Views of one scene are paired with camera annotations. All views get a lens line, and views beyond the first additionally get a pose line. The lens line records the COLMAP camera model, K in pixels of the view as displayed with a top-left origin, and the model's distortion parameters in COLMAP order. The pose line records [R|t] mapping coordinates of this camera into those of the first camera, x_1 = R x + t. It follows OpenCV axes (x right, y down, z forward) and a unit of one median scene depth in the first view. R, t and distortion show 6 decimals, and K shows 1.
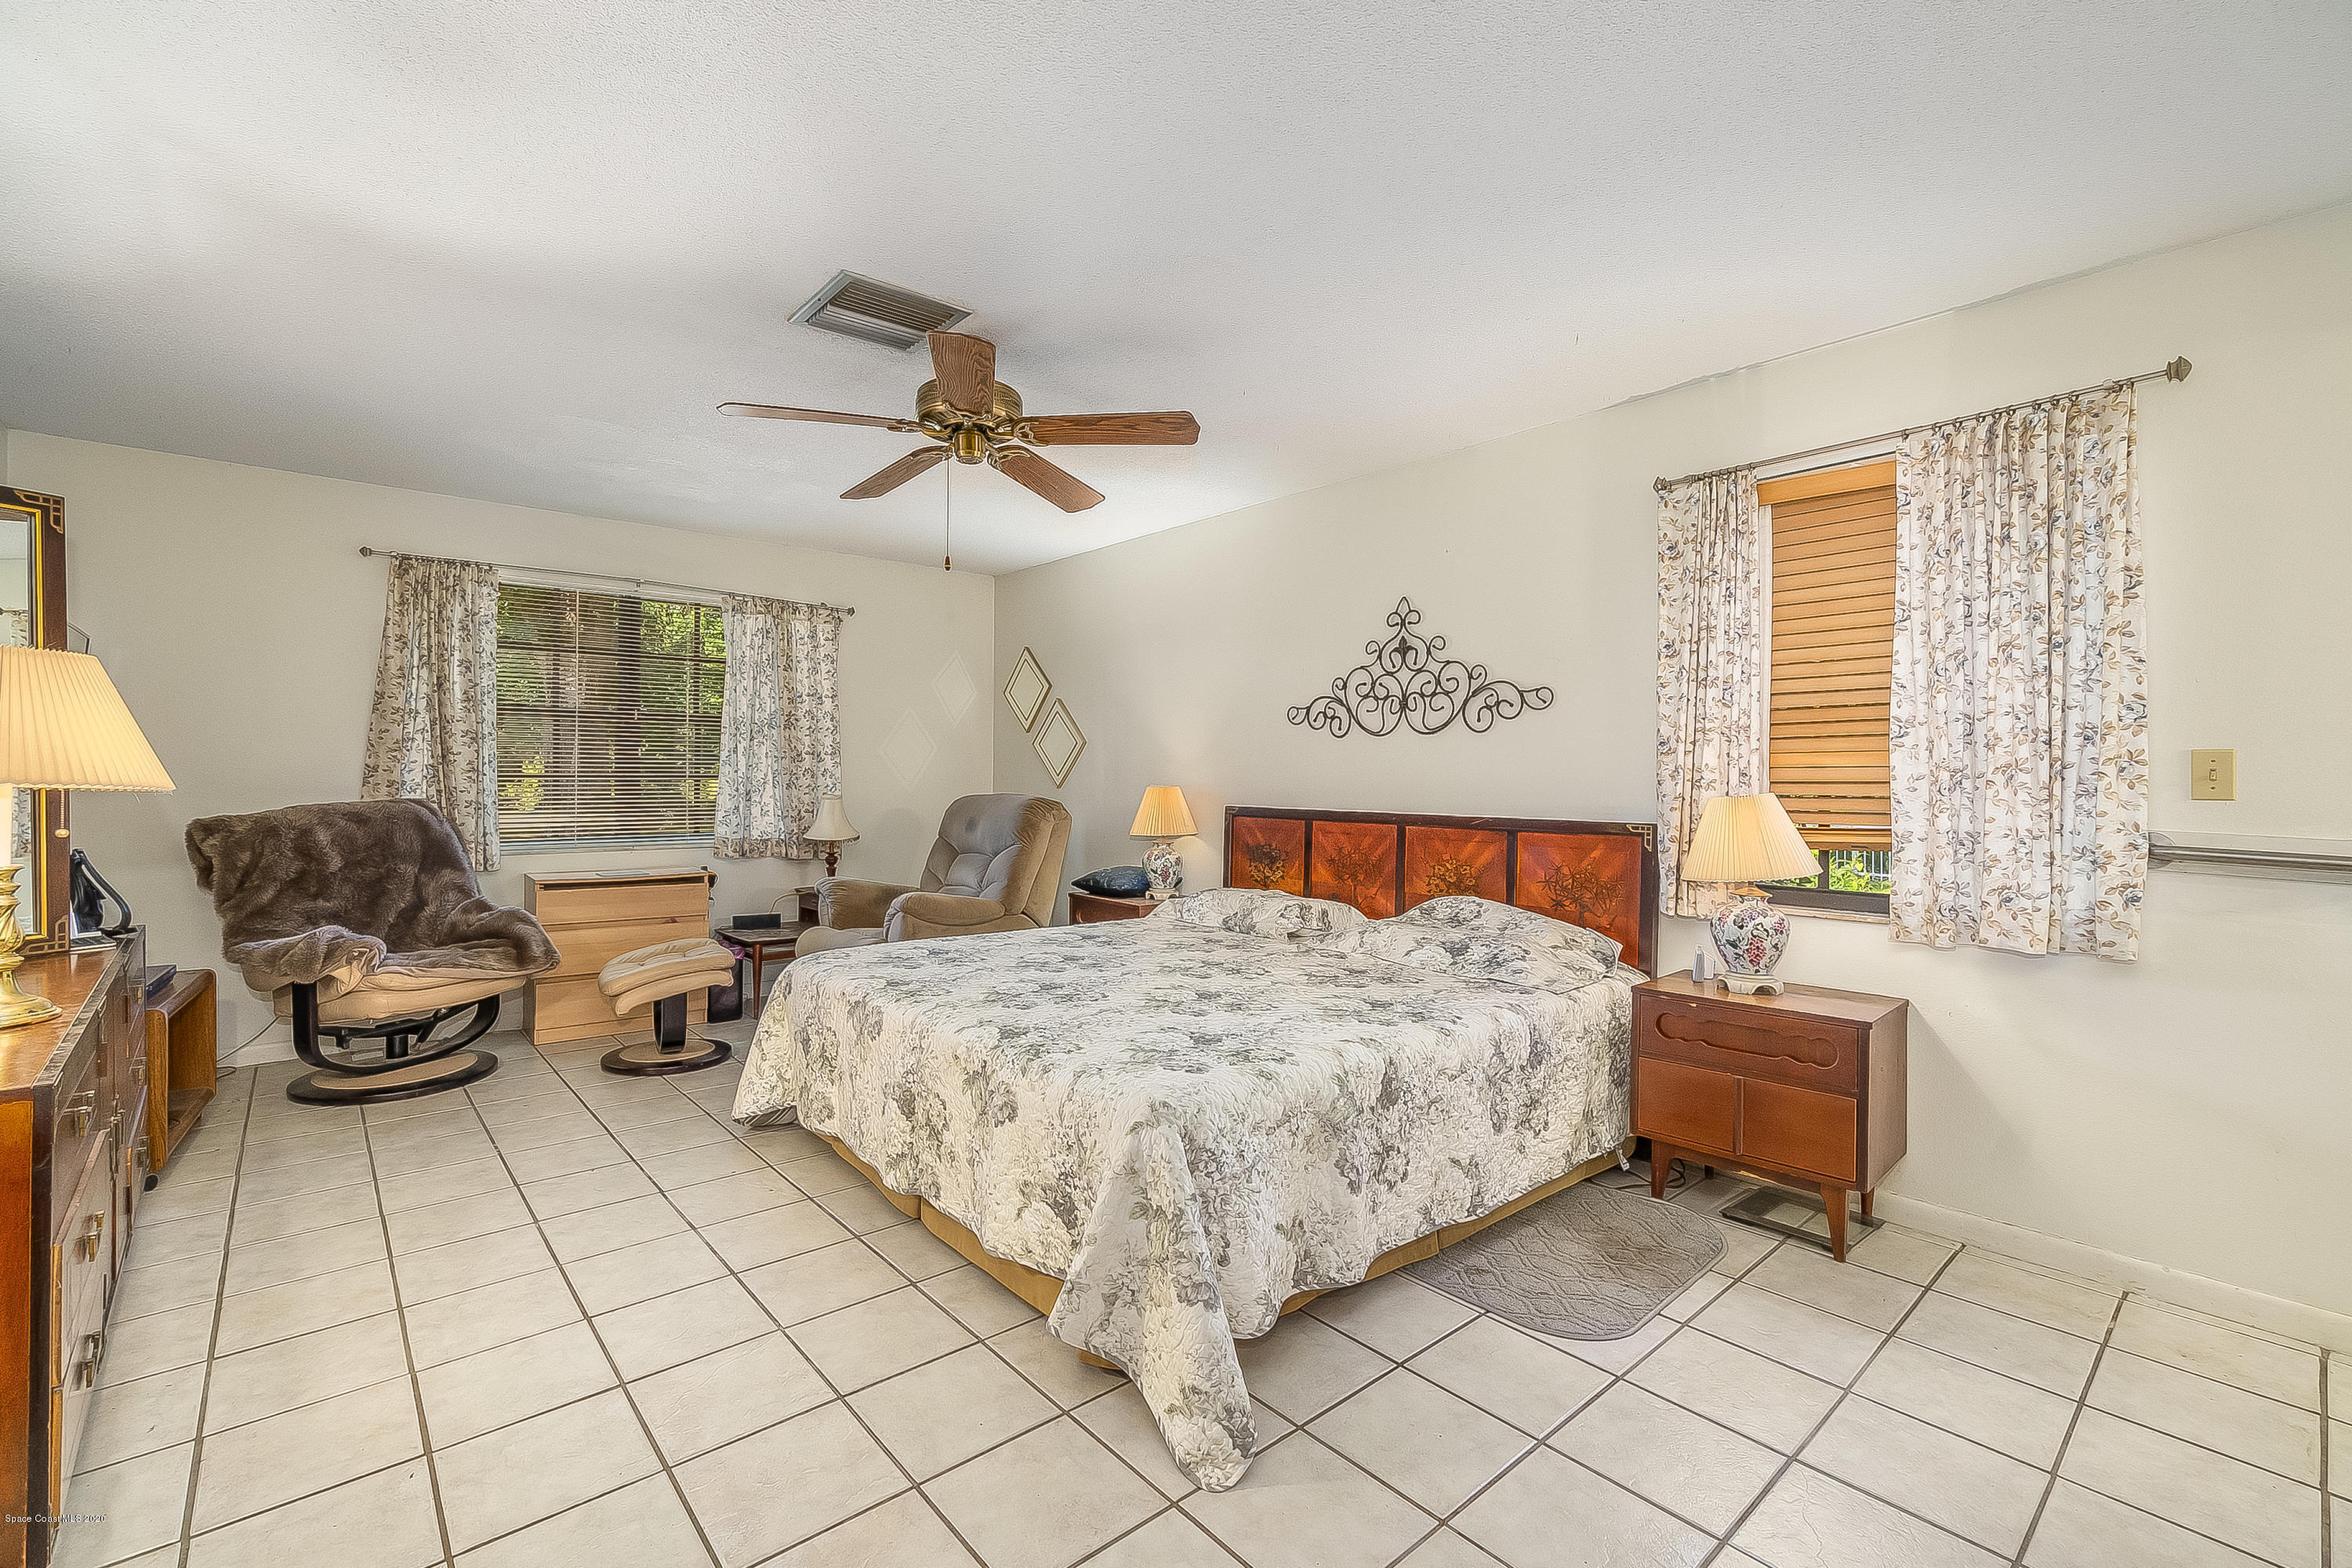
lens RADIAL K [[1015.7, 0, 1180.0], [0, 1015.7, 780.9], [0, 0, 1]] dist [-0.007497, -0.000289]
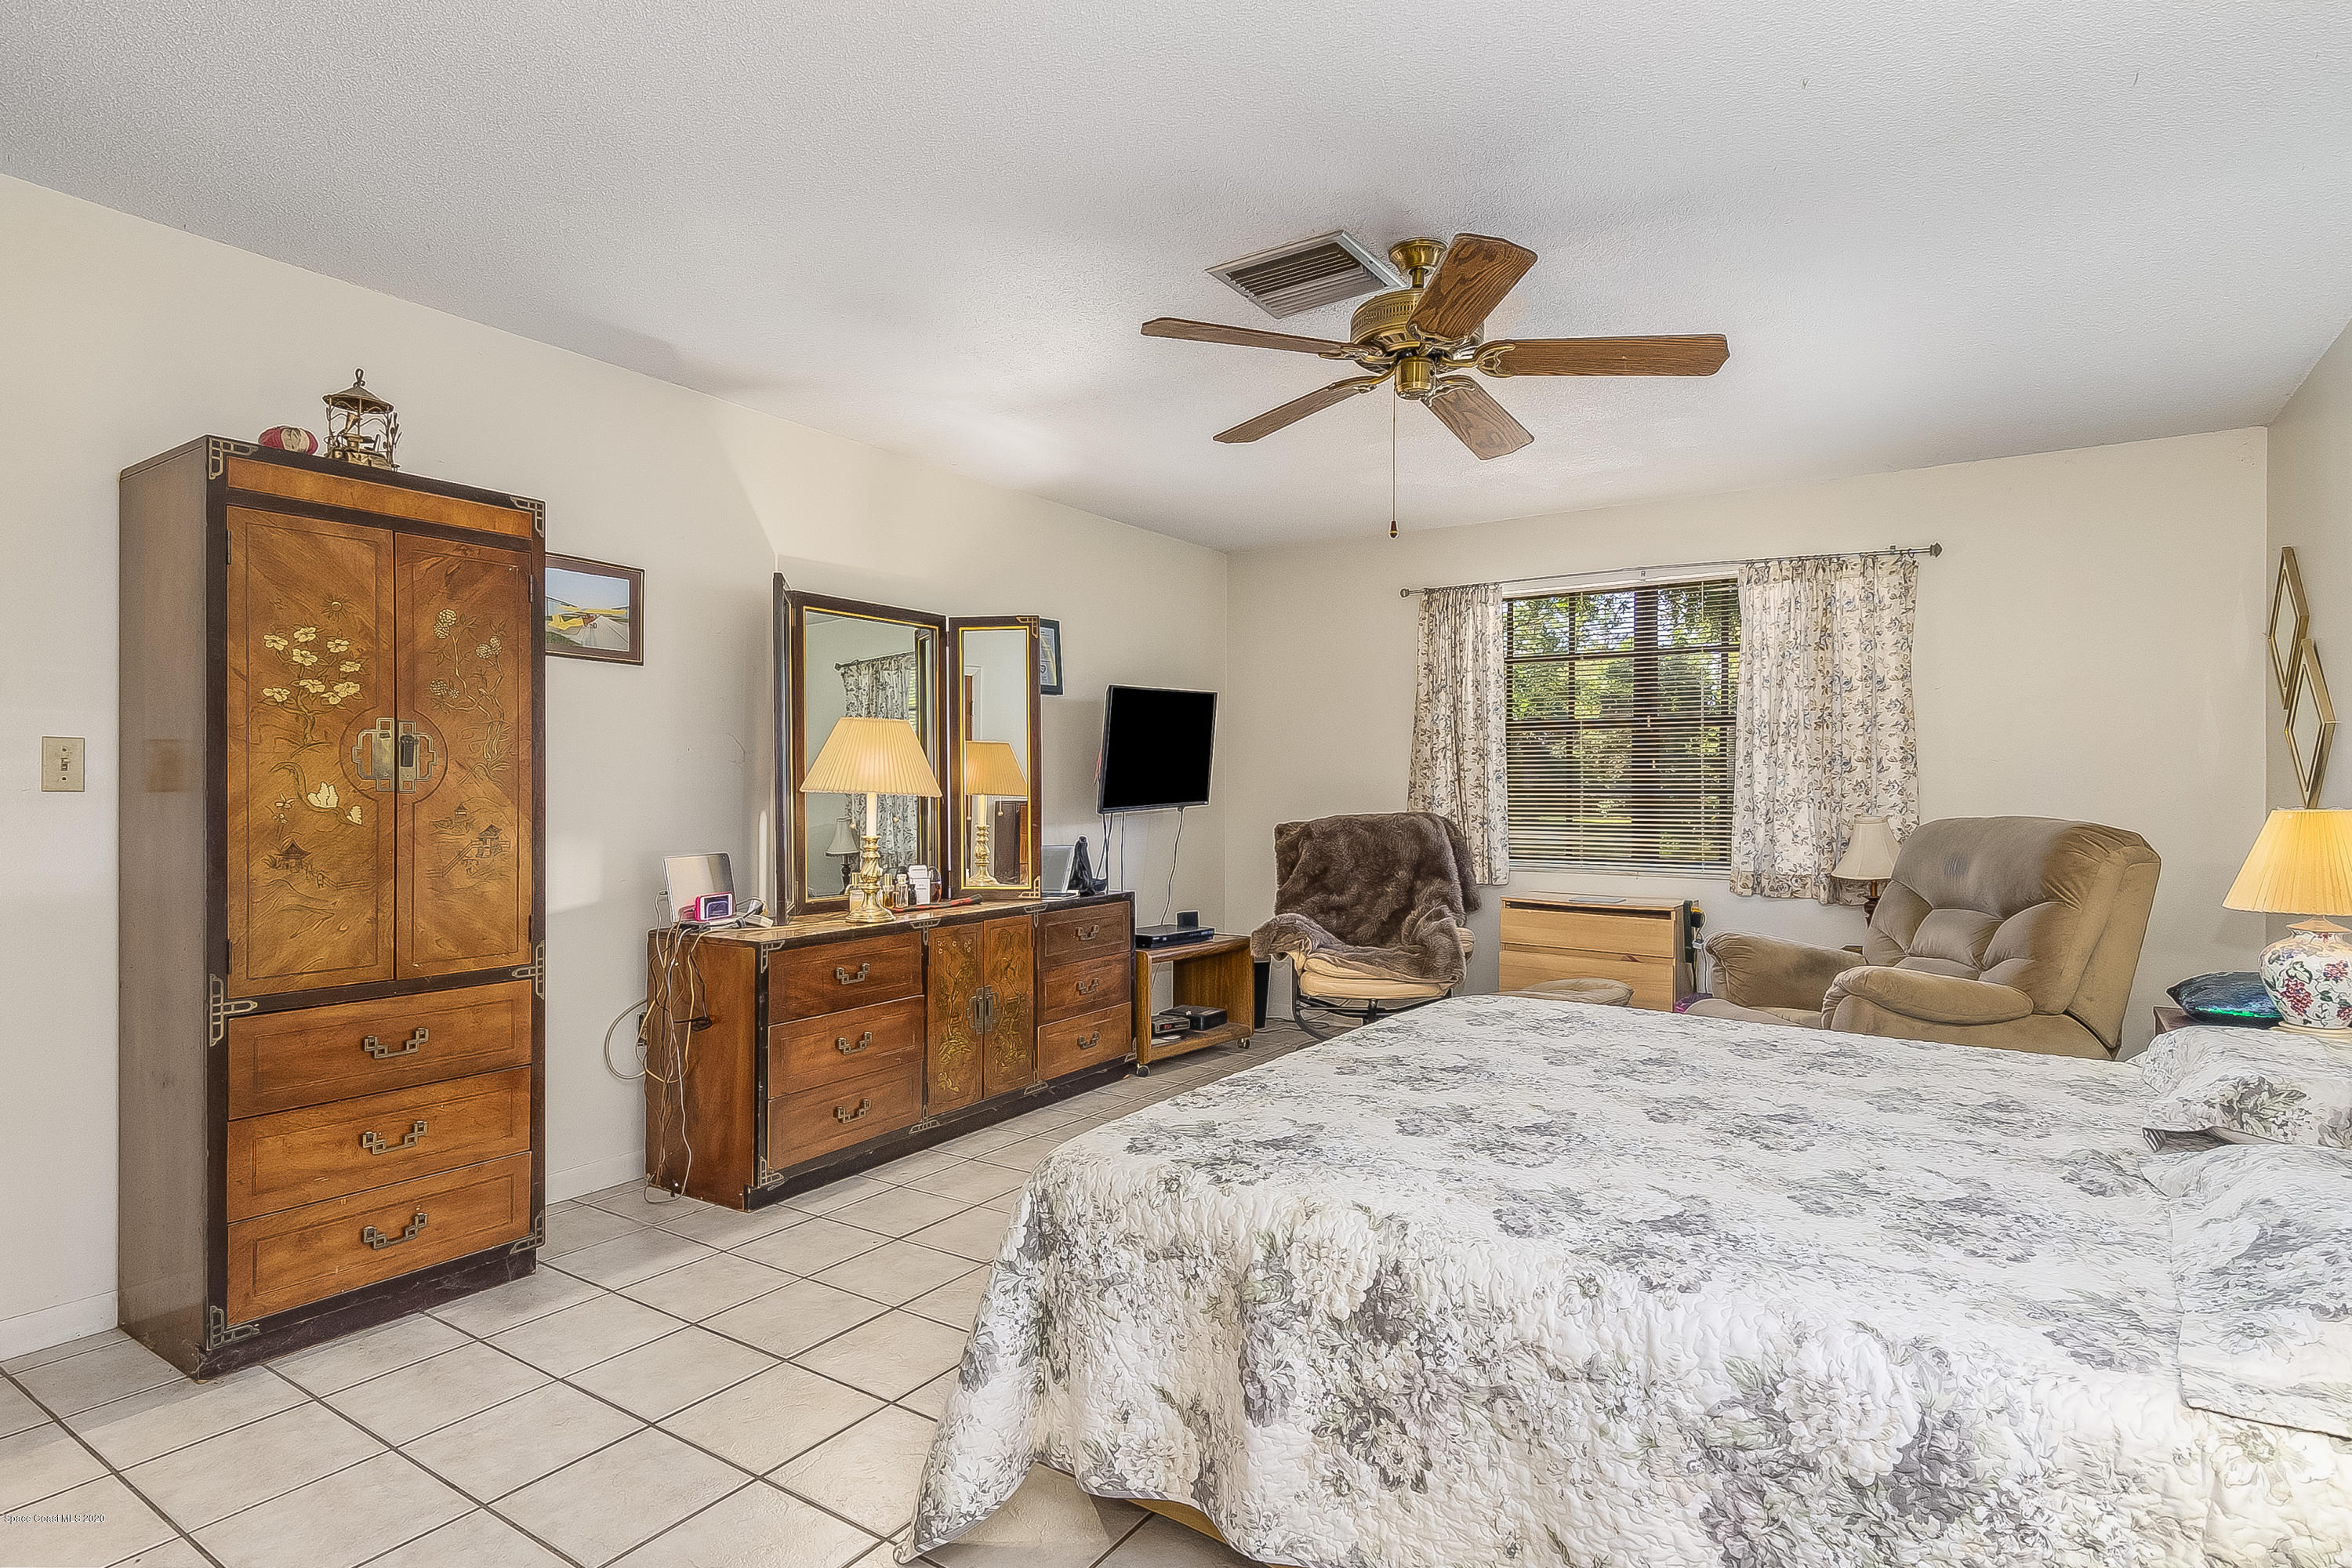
lens RADIAL K [[1243.9, 0, 1125.7], [0, 1243.9, 792.8], [0, 0, 1]] dist [-0.002921, 0.000374]
pose [[0.237128, -0.001421, -0.971477, 0.572110], [-0.007362, 0.999968, -0.003260, 0.004153], [0.971450, 0.007925, 0.237110, 0.446915]]
